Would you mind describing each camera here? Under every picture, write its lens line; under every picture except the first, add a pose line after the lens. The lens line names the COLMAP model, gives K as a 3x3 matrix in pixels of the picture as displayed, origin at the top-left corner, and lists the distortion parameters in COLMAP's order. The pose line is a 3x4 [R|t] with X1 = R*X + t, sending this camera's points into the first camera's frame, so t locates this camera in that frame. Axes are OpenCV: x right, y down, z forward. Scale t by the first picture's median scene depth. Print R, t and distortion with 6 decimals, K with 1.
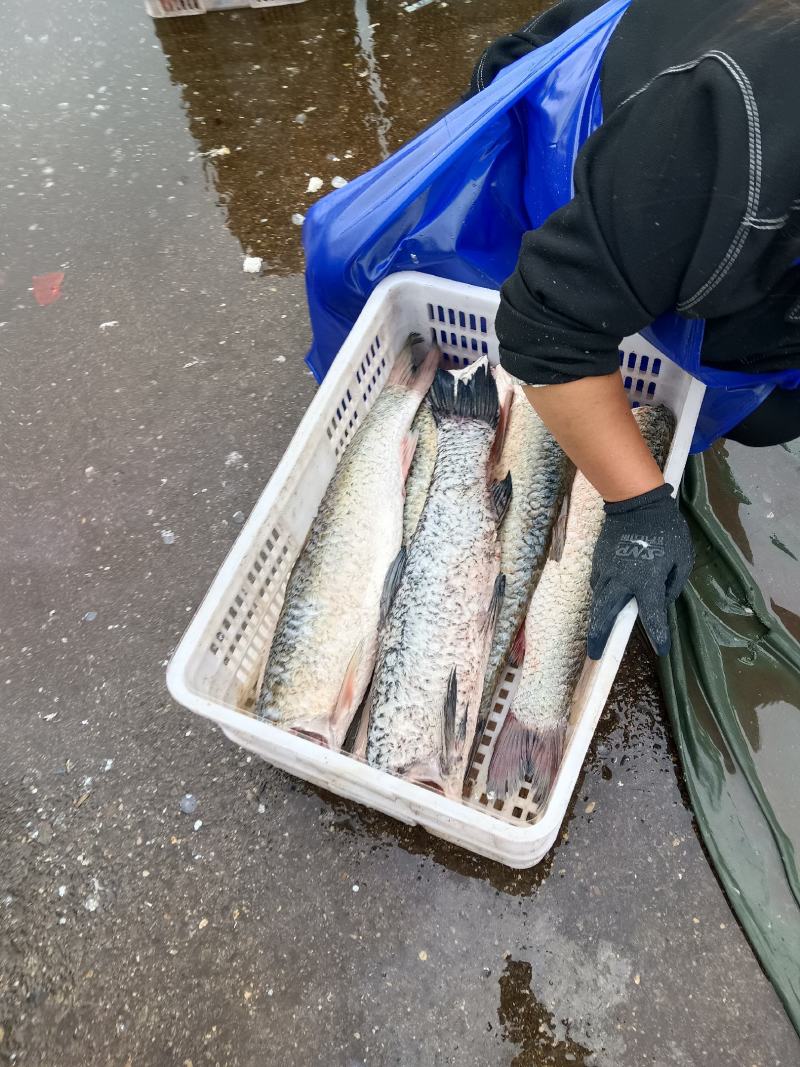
lens RADIAL K [[862.2, 0, 400.0], [0, 862.2, 533.5], [0, 0, 1]] dist [0.065976, -0.147584]
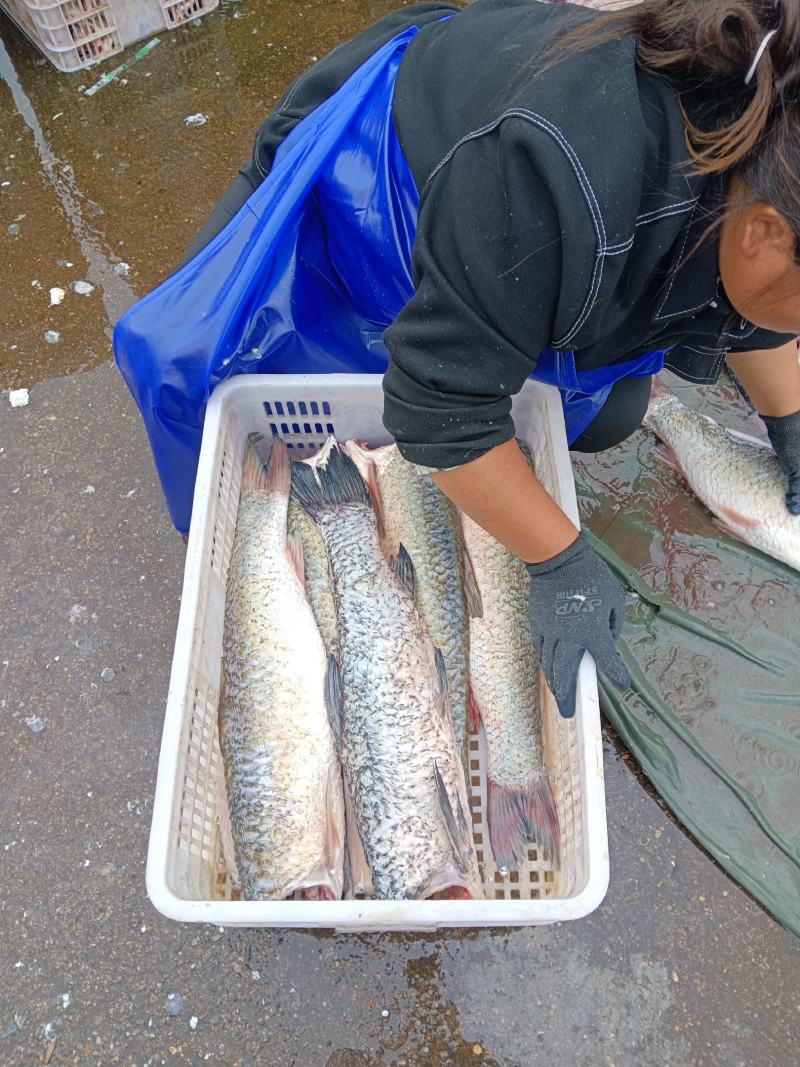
lens RADIAL K [[845.6, 0, 400.0], [0, 845.6, 533.5], [0, 0, 1]] dist [0.040171, -0.095548]
pose [[0.914535, -0.303901, 0.266965, -0.133053], [0.310811, 0.950318, 0.017063, -0.104489], [-0.258888, 0.067371, 0.963555, 0.078238]]
